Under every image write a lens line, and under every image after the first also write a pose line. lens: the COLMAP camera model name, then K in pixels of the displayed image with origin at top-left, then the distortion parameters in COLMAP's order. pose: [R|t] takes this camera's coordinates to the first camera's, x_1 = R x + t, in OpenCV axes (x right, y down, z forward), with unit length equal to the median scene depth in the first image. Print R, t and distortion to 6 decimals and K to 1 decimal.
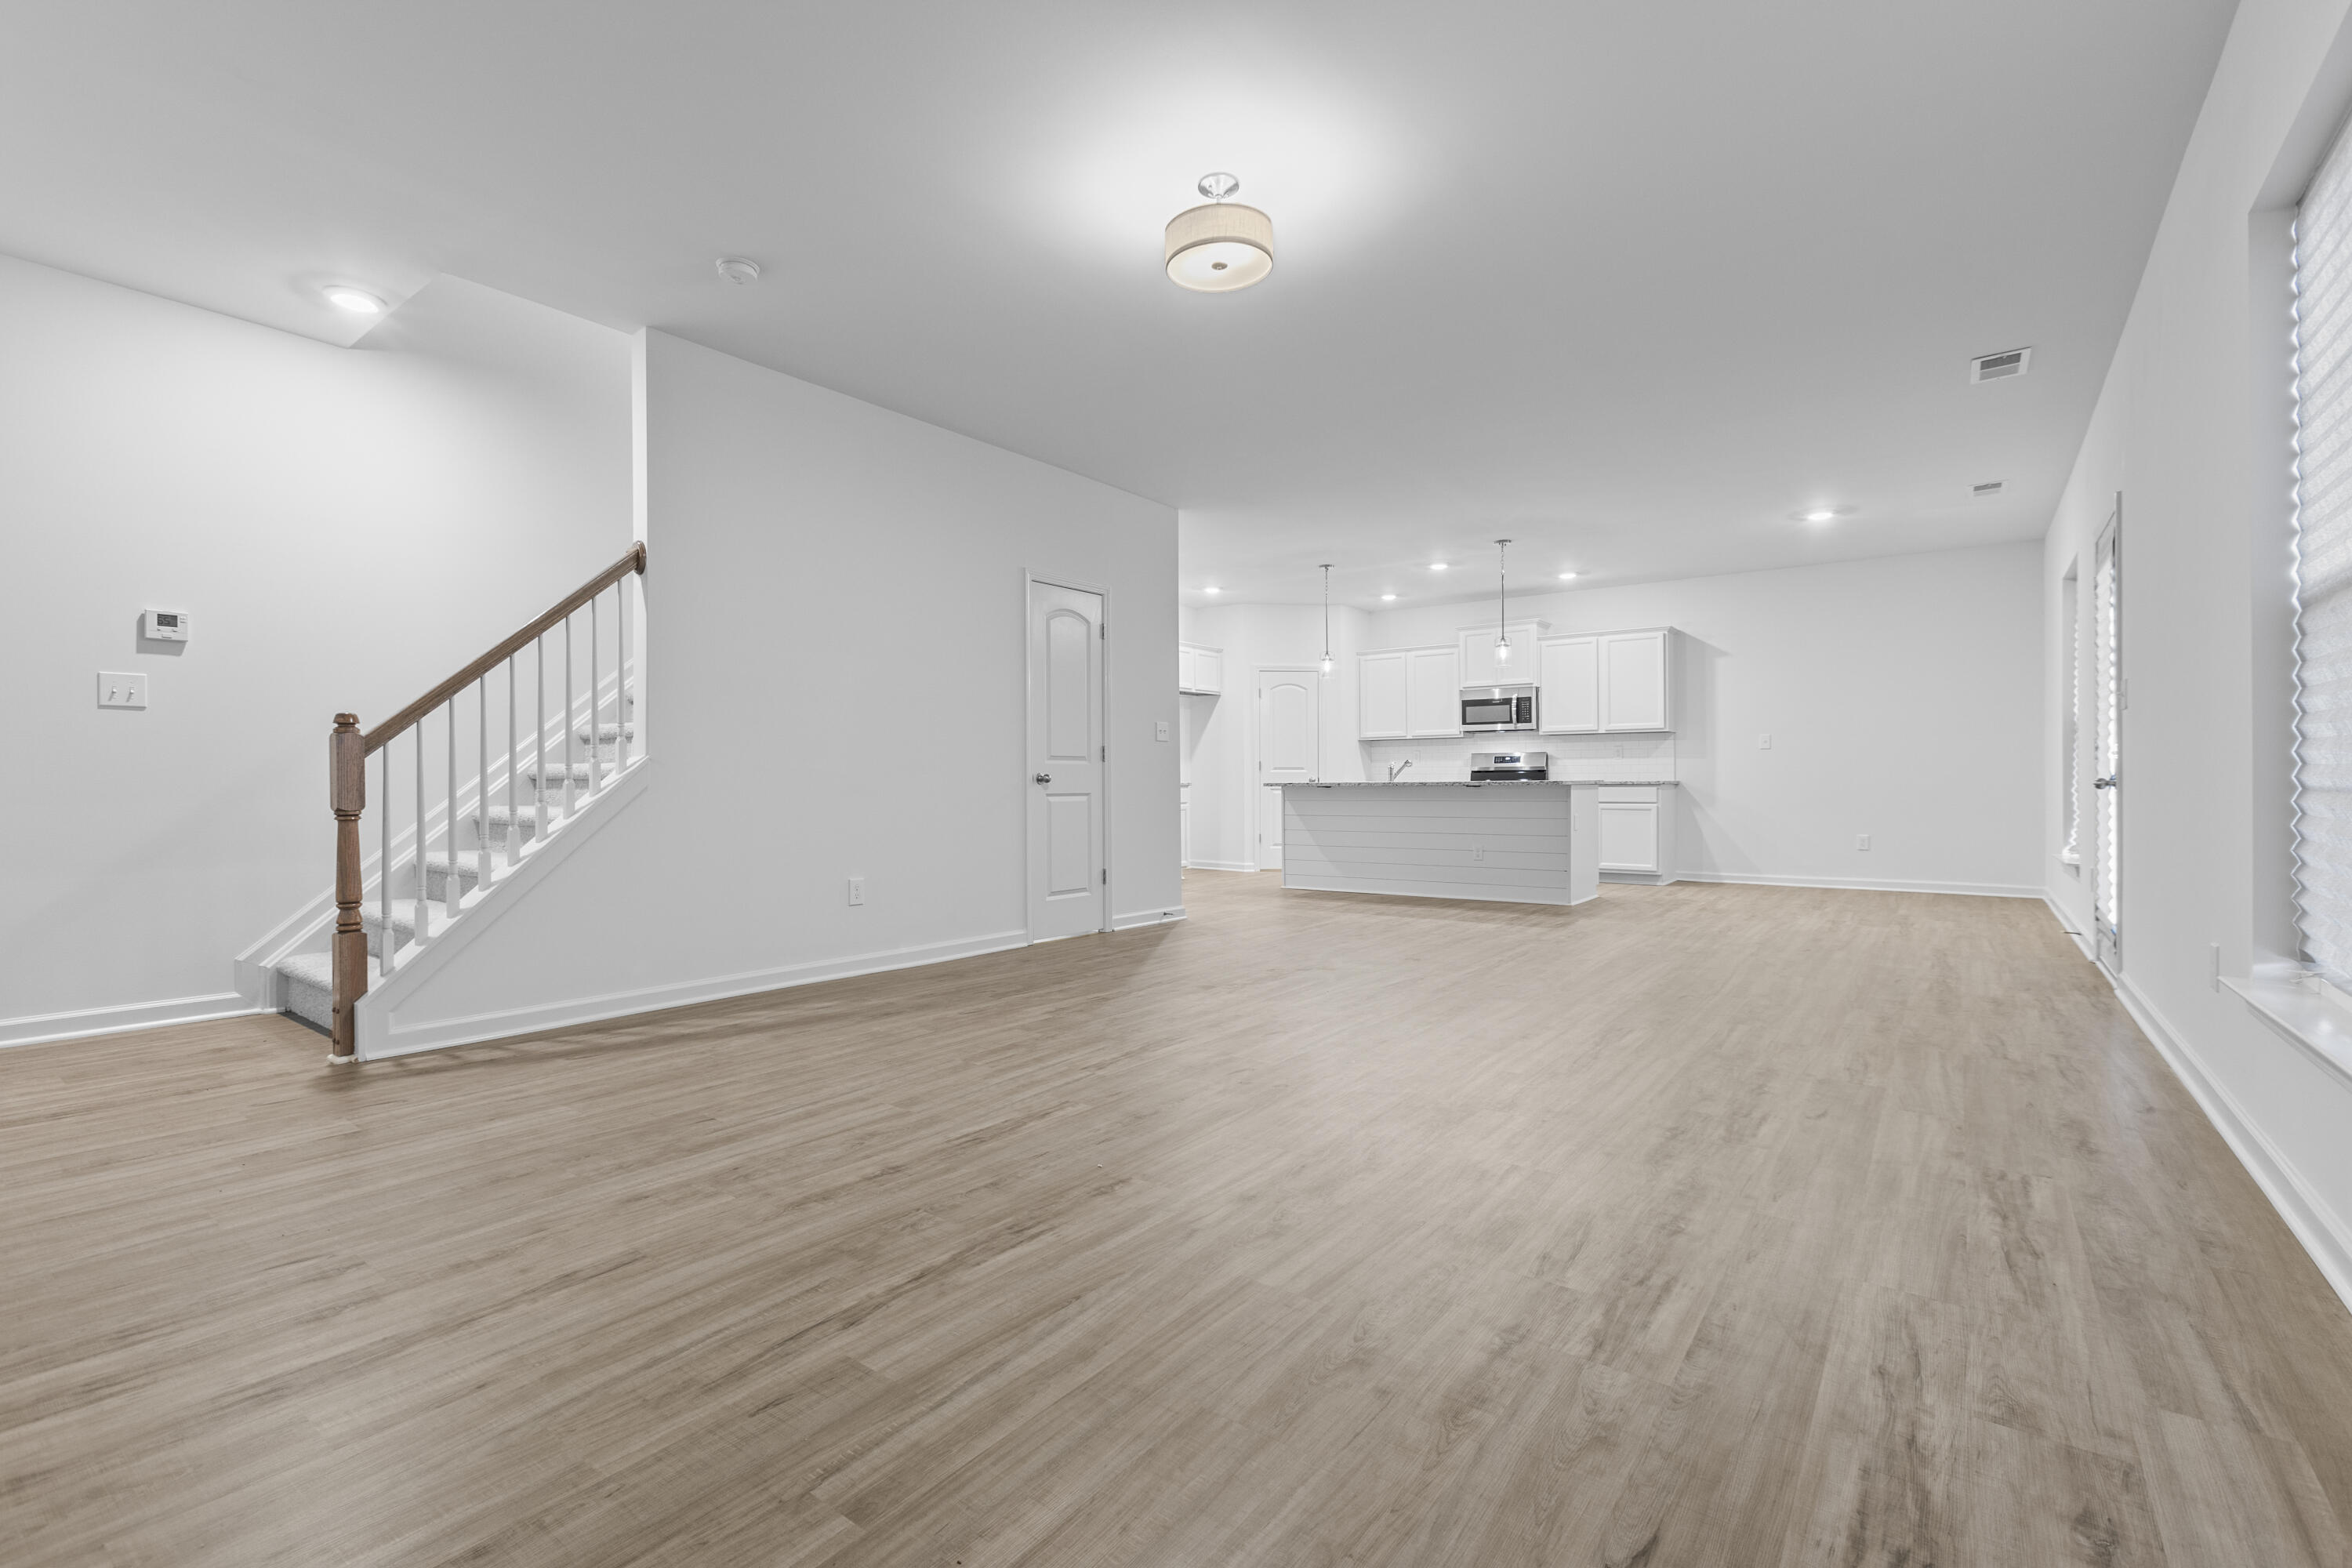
lens RADIAL K [[1039.5, 0, 1168.0], [0, 1039.5, 779.7], [0, 0, 1]] dist [-0.001019, 0.000604]
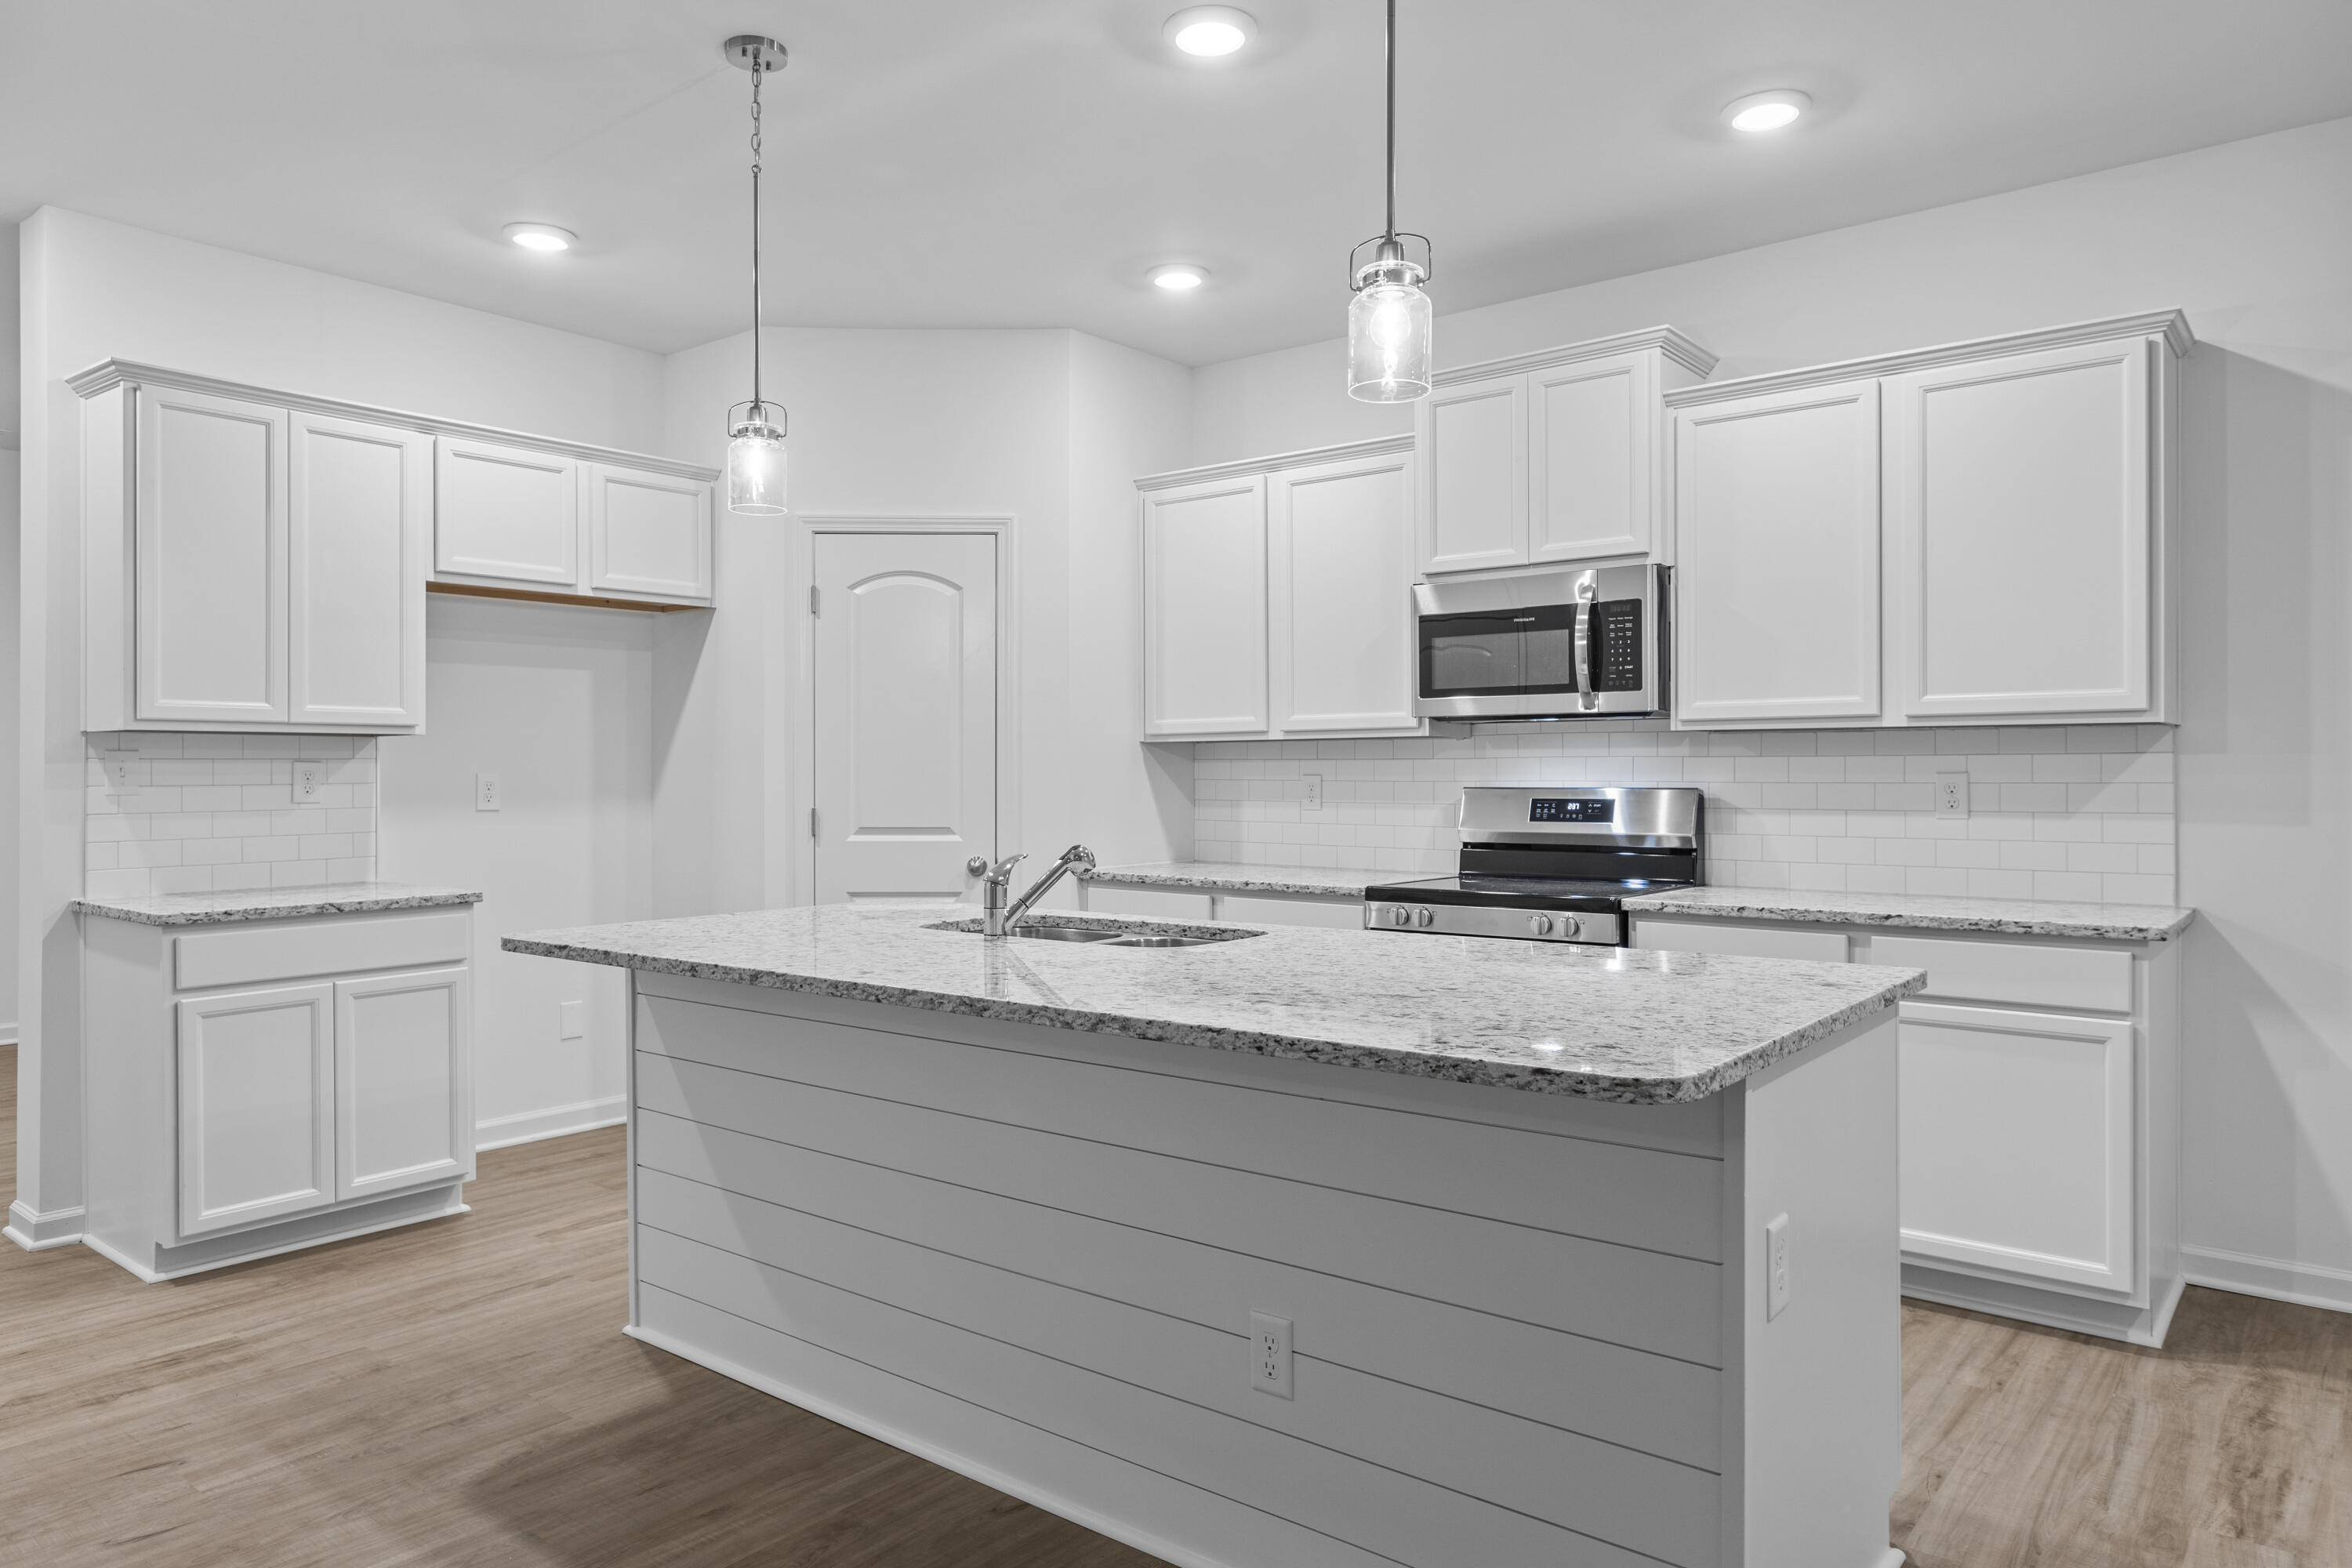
lens RADIAL K [[1499.2, 0, 1176.0], [0, 1499.2, 784.0], [0, 0, 1]] dist [0.005453, 0.002669]
pose [[0.999827, -0.004528, -0.018034, 0.225305], [0.004725, 0.999929, 0.010897, -0.033658], [0.017983, -0.010980, 0.999778, 0.576134]]
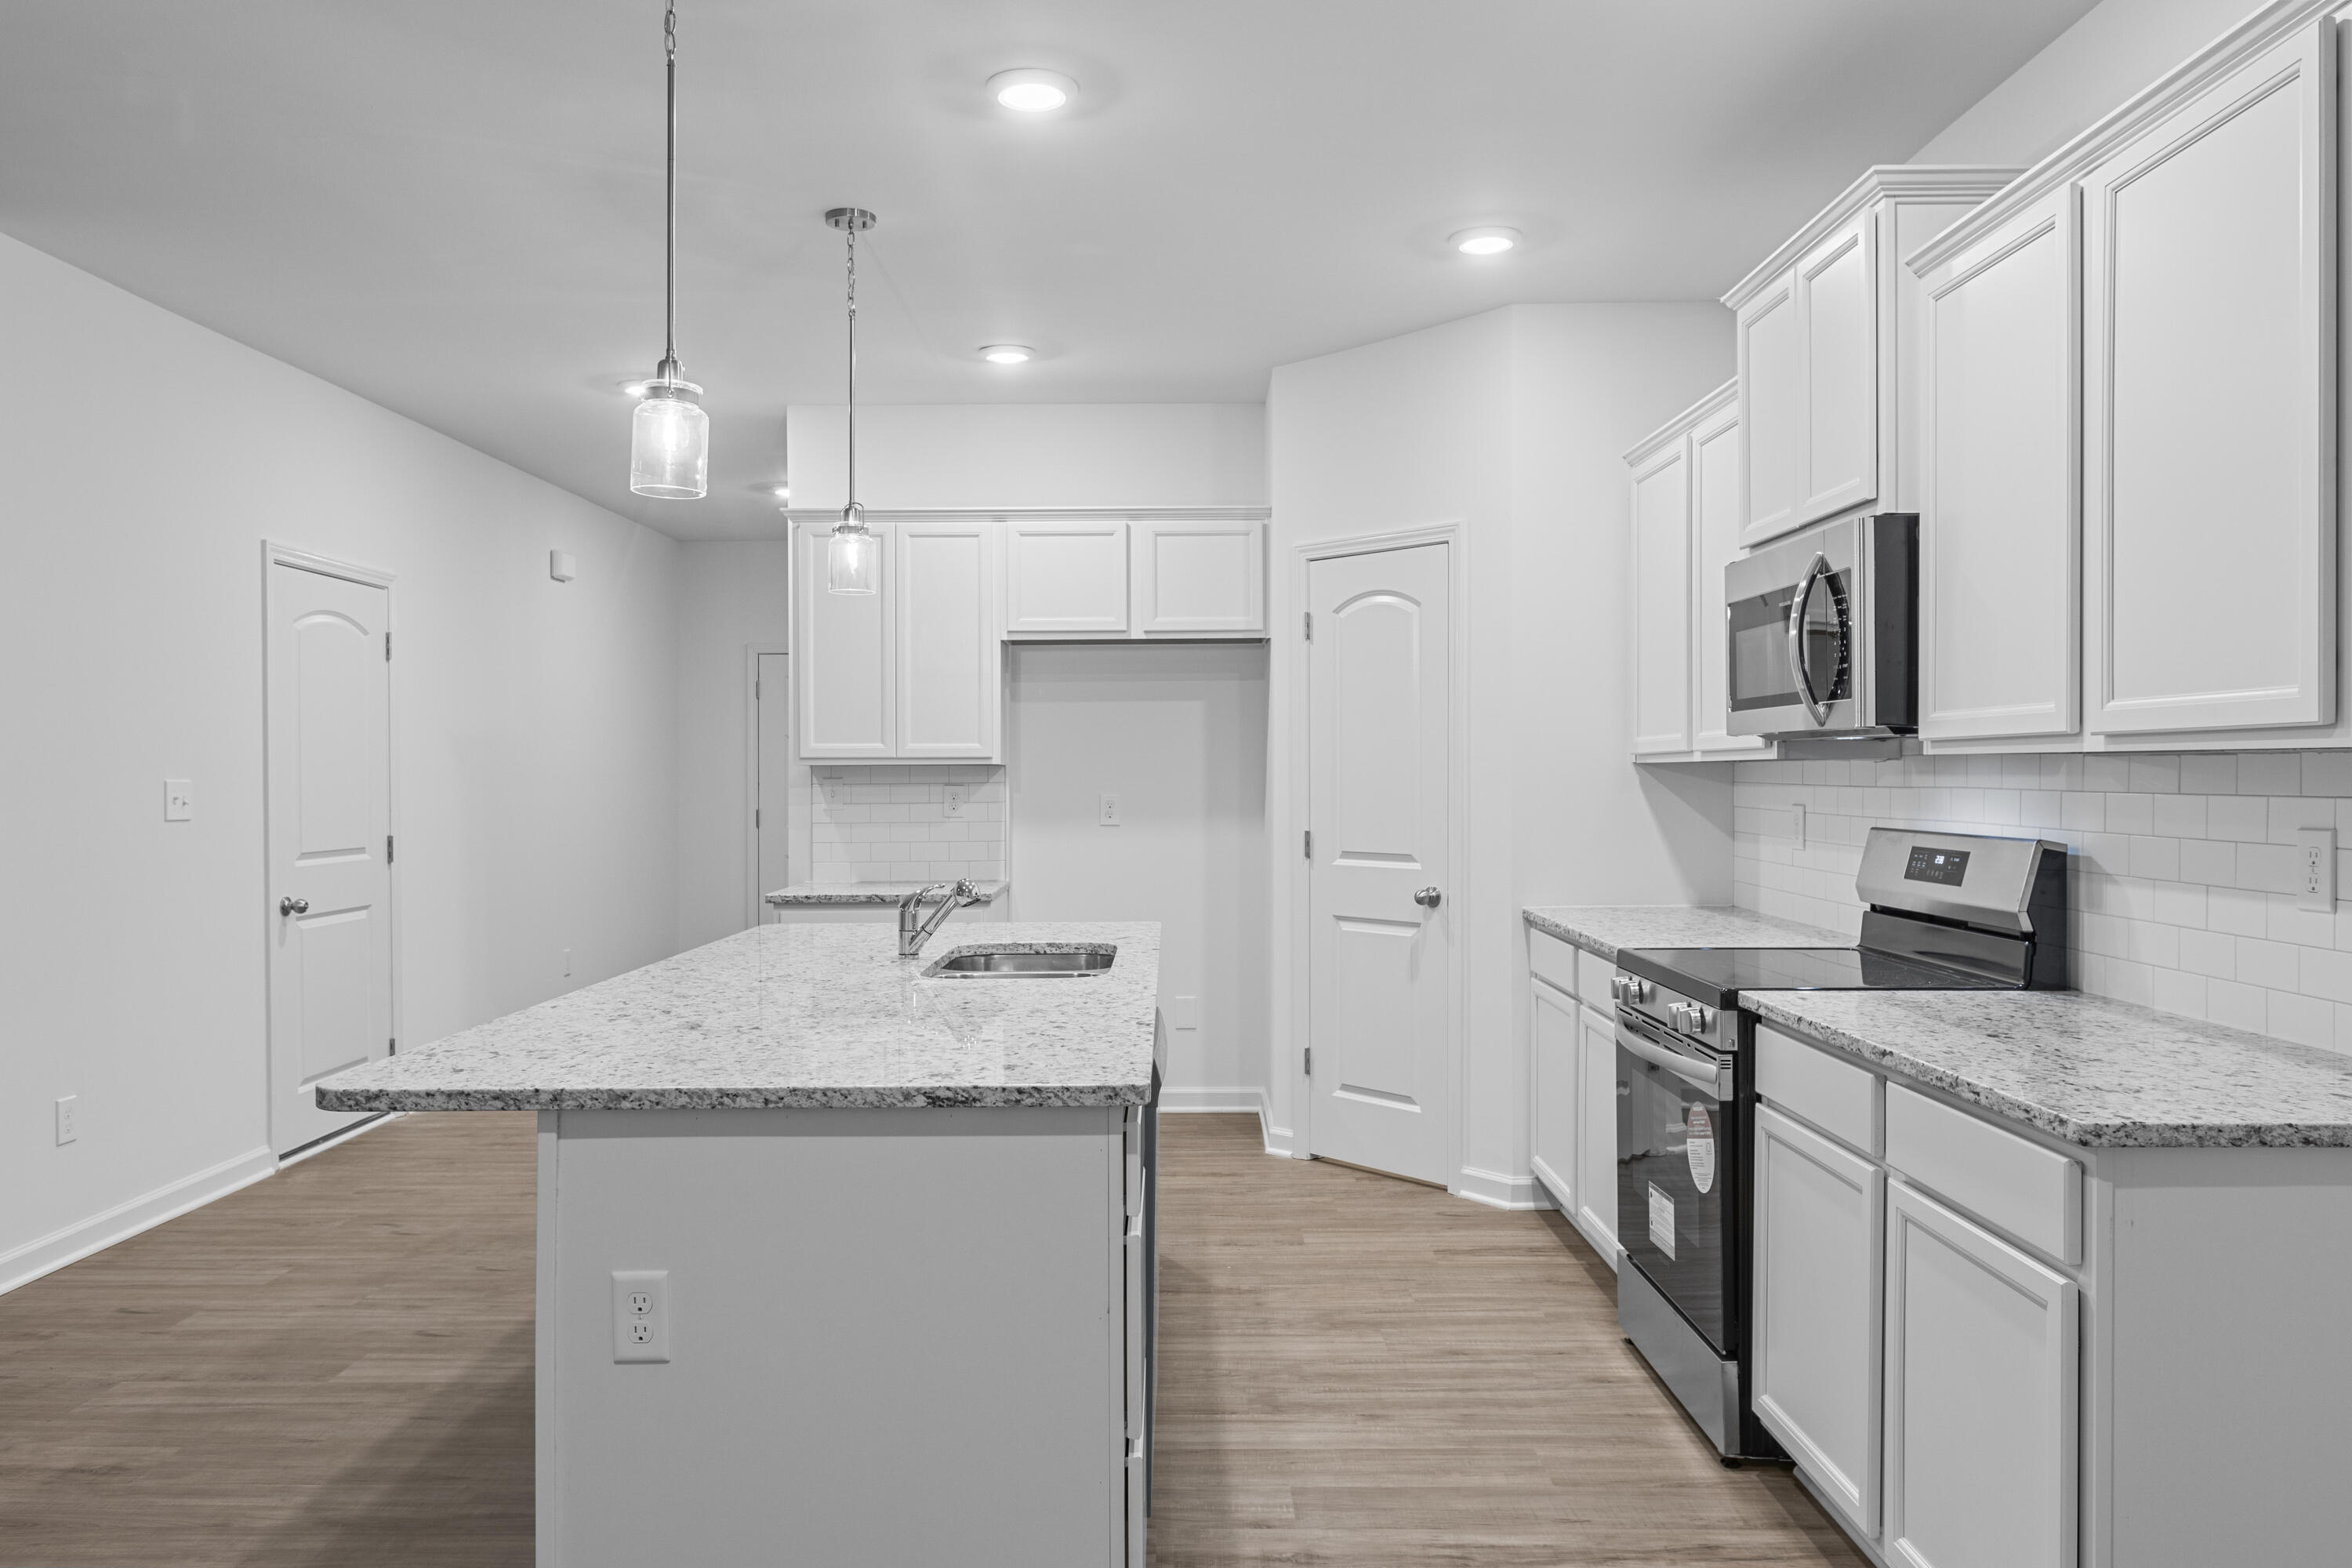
lens RADIAL K [[1678.4, 0, 1176.0], [0, 1678.4, 784.0], [0, 0, 1]] dist [0.001845, 0.000807]
pose [[0.610665, 0.001258, -0.791888, 0.519797], [0.007666, 0.999942, 0.007500, -0.041259], [0.791852, -0.010651, 0.610620, 0.690292]]
